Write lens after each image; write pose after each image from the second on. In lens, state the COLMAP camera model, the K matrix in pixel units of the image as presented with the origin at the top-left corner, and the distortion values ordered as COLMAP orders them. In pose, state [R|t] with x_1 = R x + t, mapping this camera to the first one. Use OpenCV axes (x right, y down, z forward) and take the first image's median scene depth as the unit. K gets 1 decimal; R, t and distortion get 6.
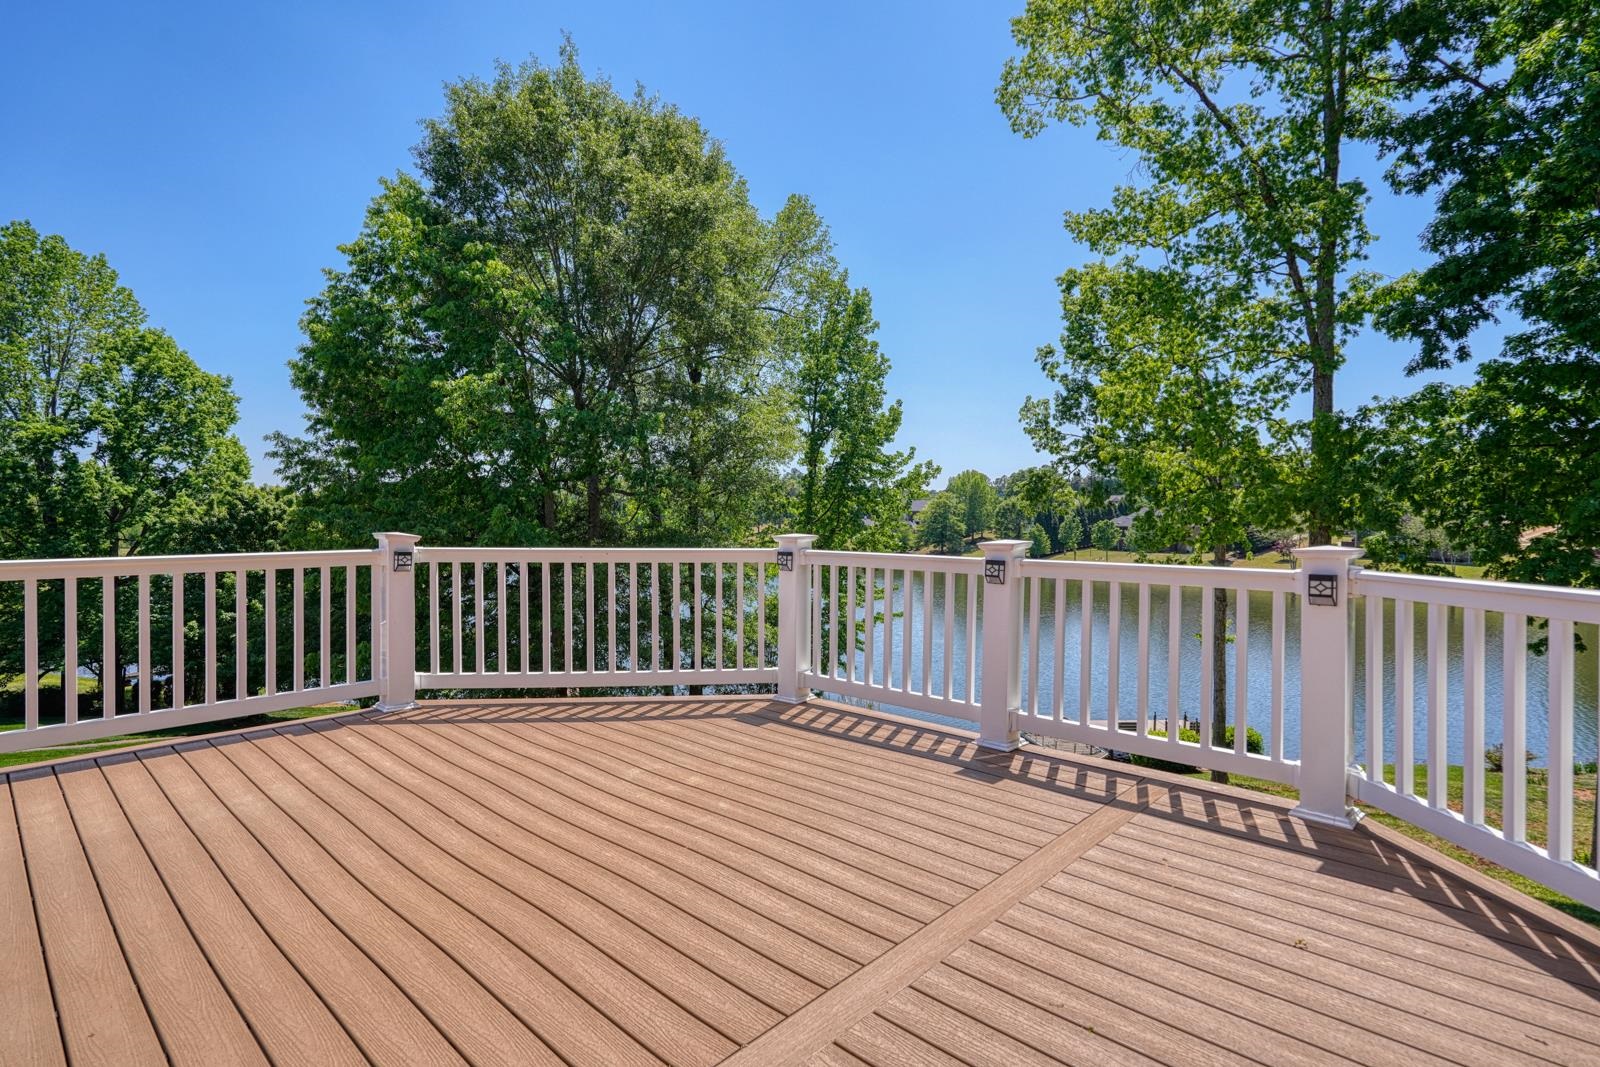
lens RADIAL K [[787.5, 0, 798.8], [0, 787.5, 533.9], [0, 0, 1]] dist [-0.013352, 0.008489]
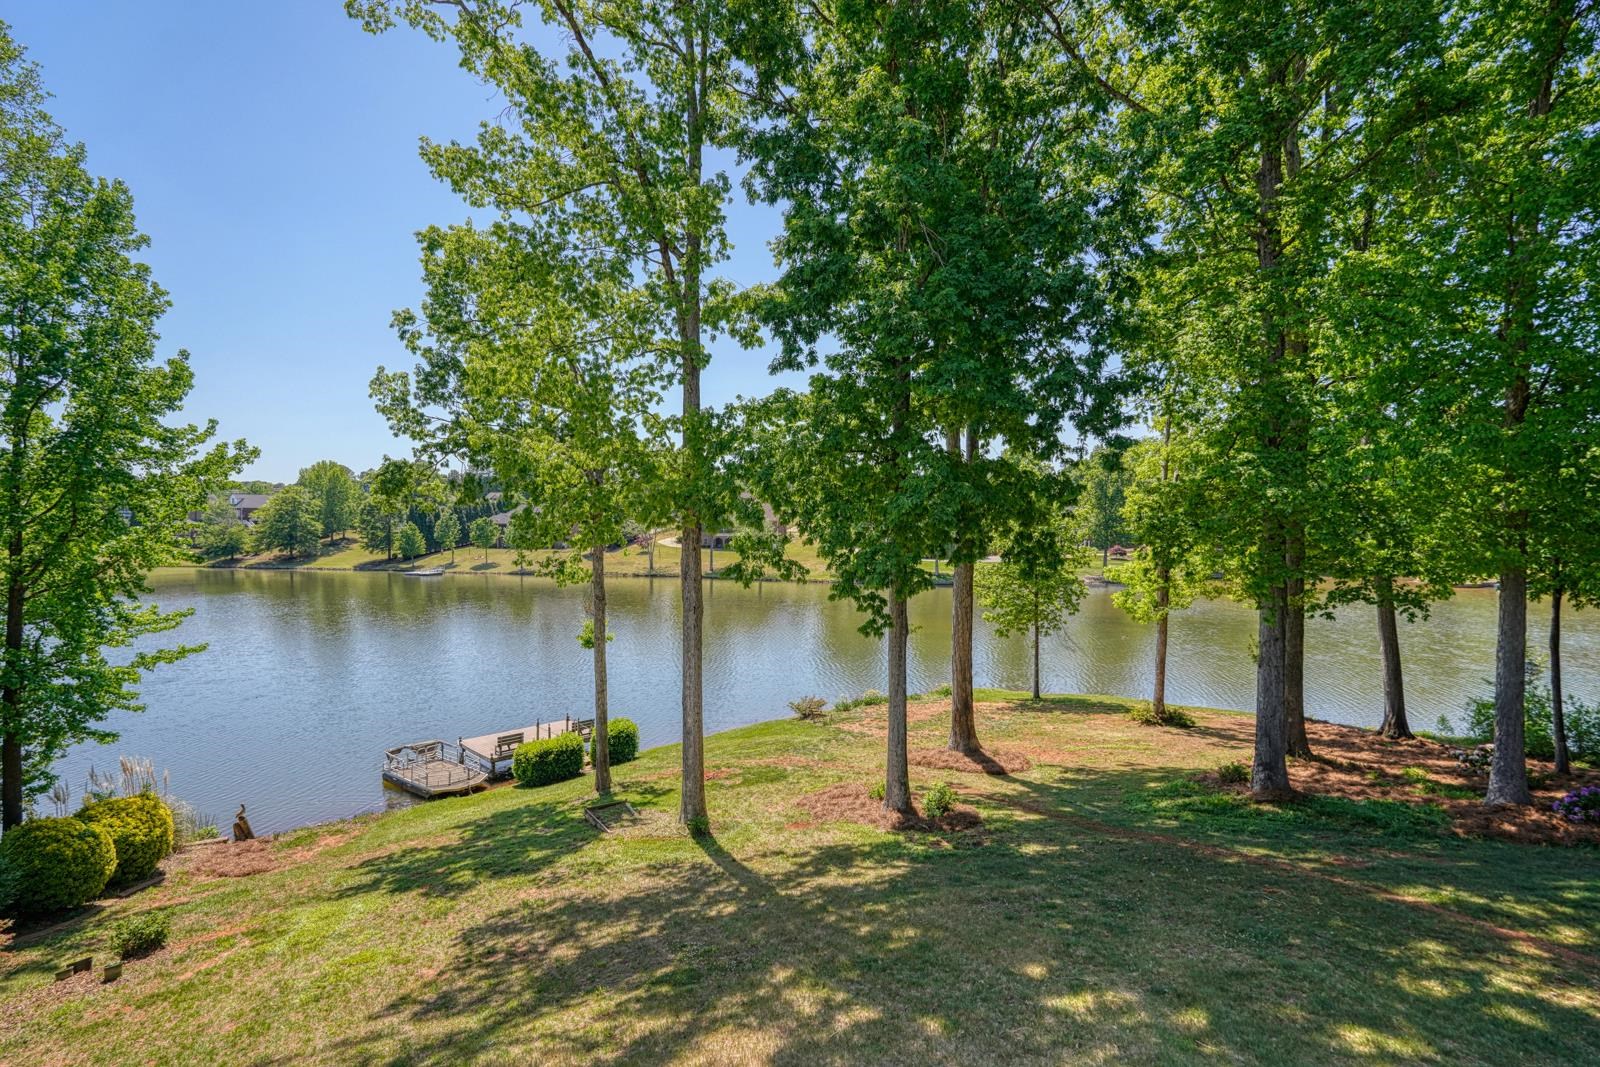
lens RADIAL K [[787.5, 0, 797.1], [0, 787.5, 535.0], [0, 0, 1]] dist [-0.013352, 0.008489]
pose [[0.731823, -0.020368, 0.681191, 0.062011], [0.017290, 0.999786, 0.011319, -0.002917], [-0.681276, 0.003494, 0.732018, 0.139288]]
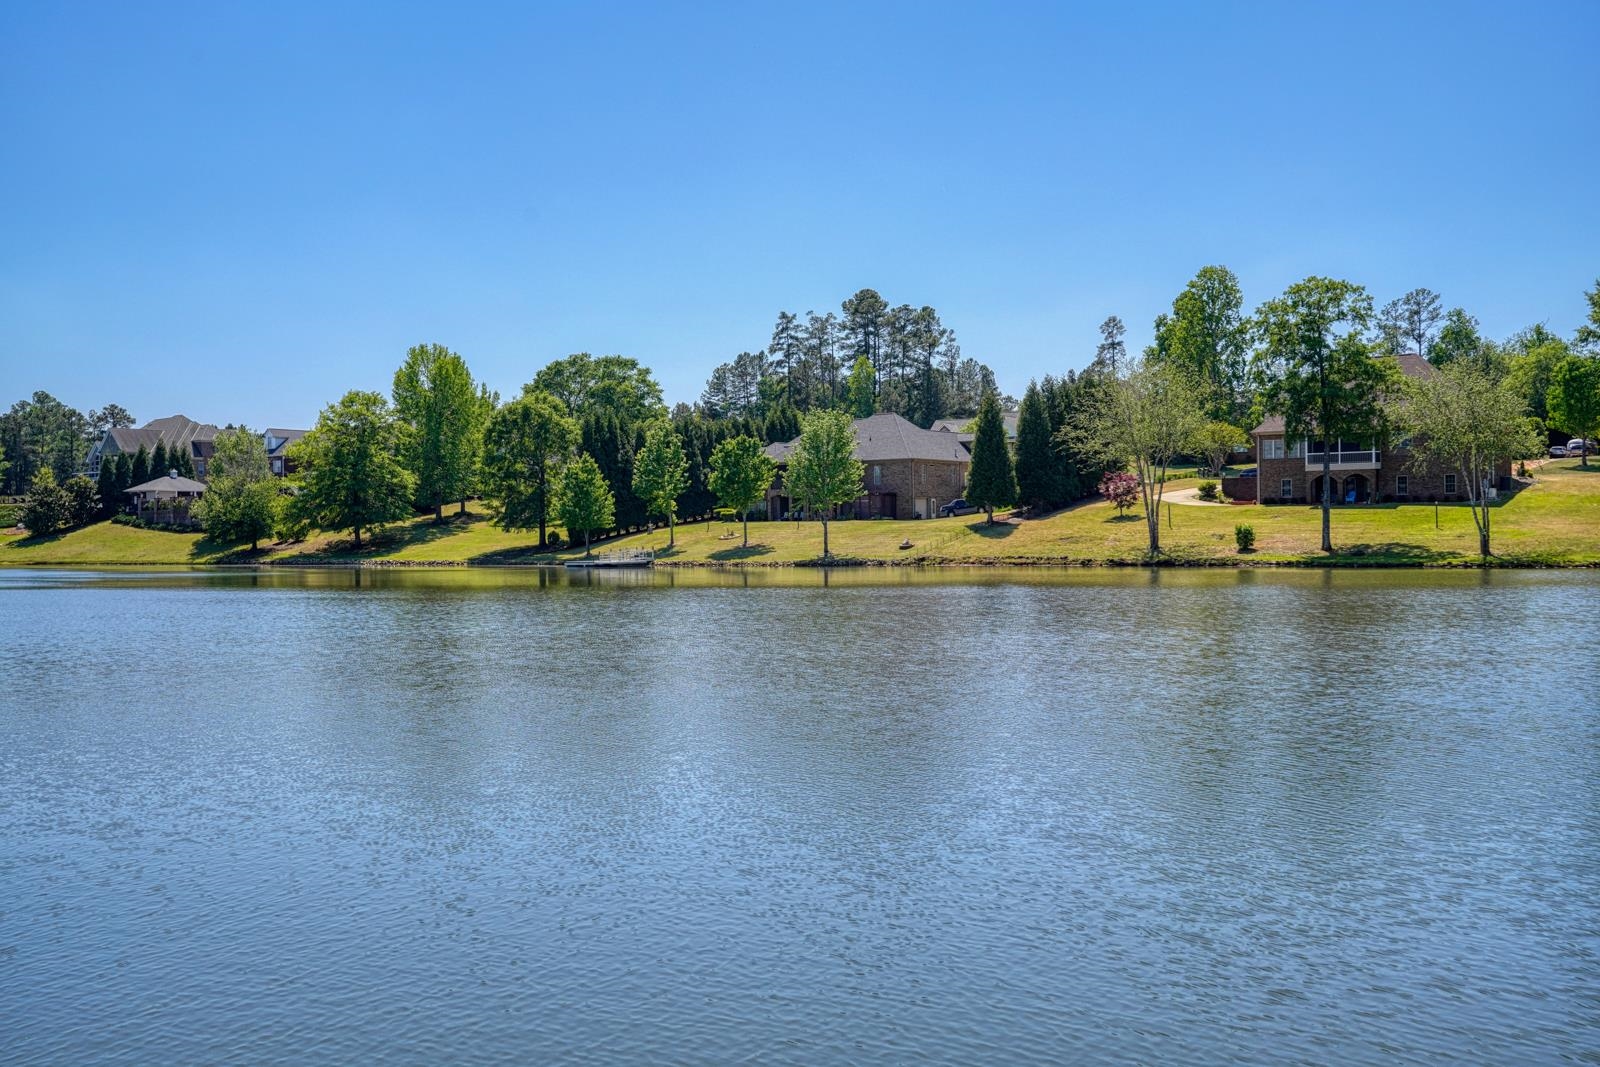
lens RADIAL K [[1569.8, 0, 797.6], [0, 1569.8, 539.0], [0, 0, 1]] dist [-0.005726, 0.000000]
pose [[0.917816, -0.013470, 0.396777, 0.645186], [0.022245, 0.999599, -0.017521, 0.354452], [-0.396382, 0.024907, 0.917748, 1.668212]]
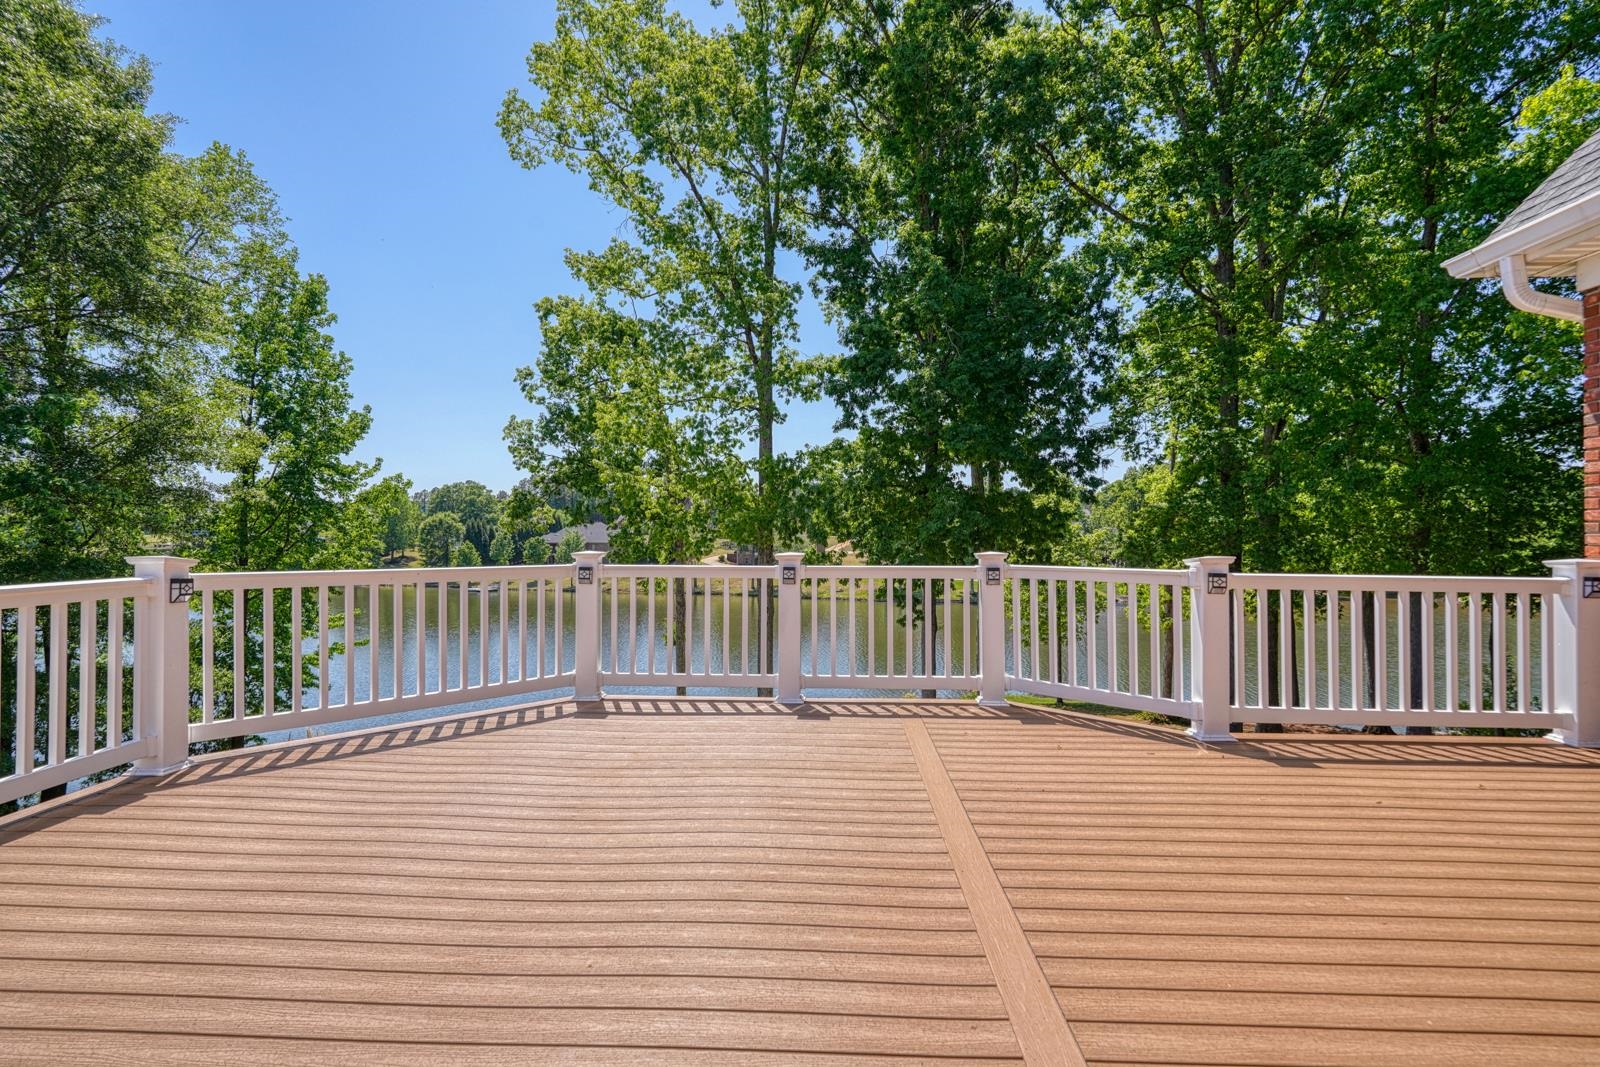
lens RADIAL K [[787.5, 0, 796.5], [0, 787.5, 531.4], [0, 0, 1]] dist [-0.013352, 0.008489]
pose [[0.762594, 0.001458, 0.646876, -0.106117], [0.014611, 0.999703, -0.019479, -0.000181], [-0.646712, 0.024306, 0.762347, -0.010304]]
